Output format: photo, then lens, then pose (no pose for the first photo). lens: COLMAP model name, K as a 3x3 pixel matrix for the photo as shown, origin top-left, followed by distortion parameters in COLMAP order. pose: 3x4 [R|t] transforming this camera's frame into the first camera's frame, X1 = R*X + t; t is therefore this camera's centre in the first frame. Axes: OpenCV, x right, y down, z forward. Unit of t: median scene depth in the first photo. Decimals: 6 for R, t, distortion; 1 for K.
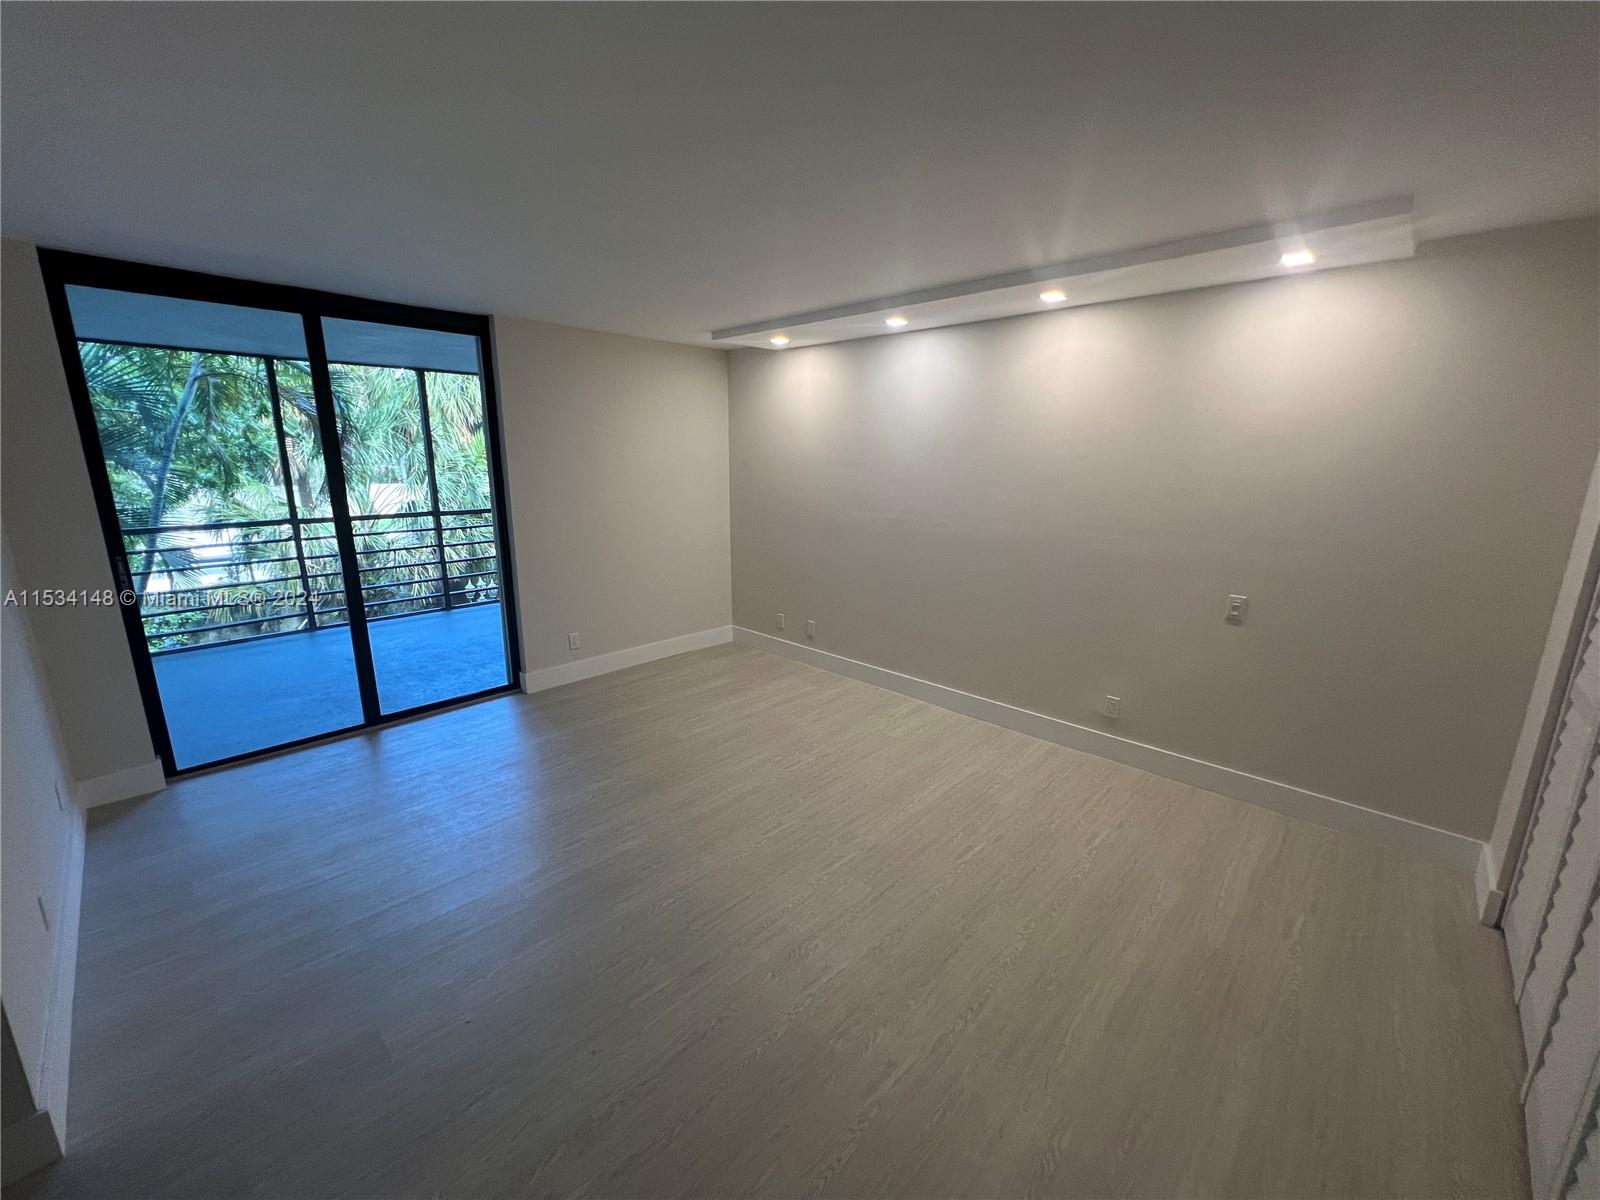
lens RADIAL K [[642.2, 0, 806.3], [0, 642.2, 598.5], [0, 0, 1]] dist [0.001160, -0.001164]
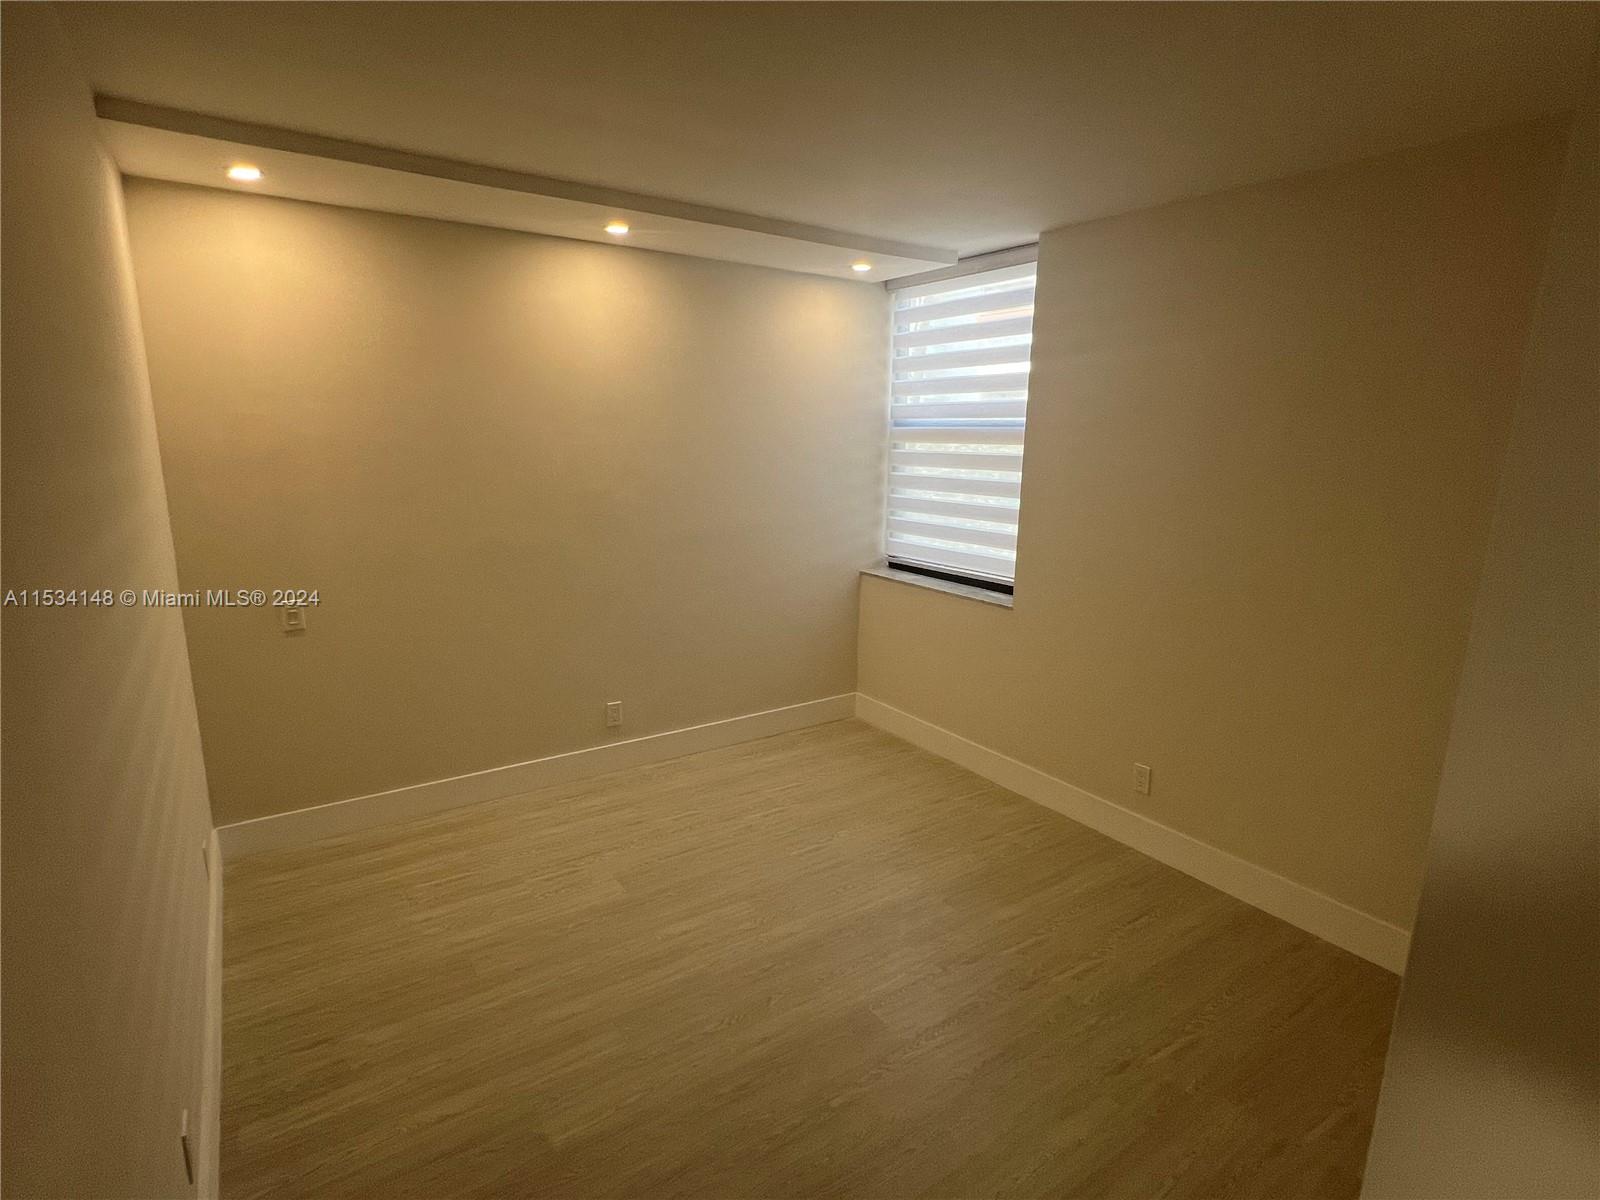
lens RADIAL K [[825.6, 0, 802.1], [0, 825.6, 599.2], [0, 0, 1]] dist [0.005972, -0.000447]
pose [[0.197331, -0.208968, 0.957806, -0.438297], [0.212842, 0.962845, 0.166217, -0.095831], [-0.956953, 0.171061, 0.234476, 0.405826]]
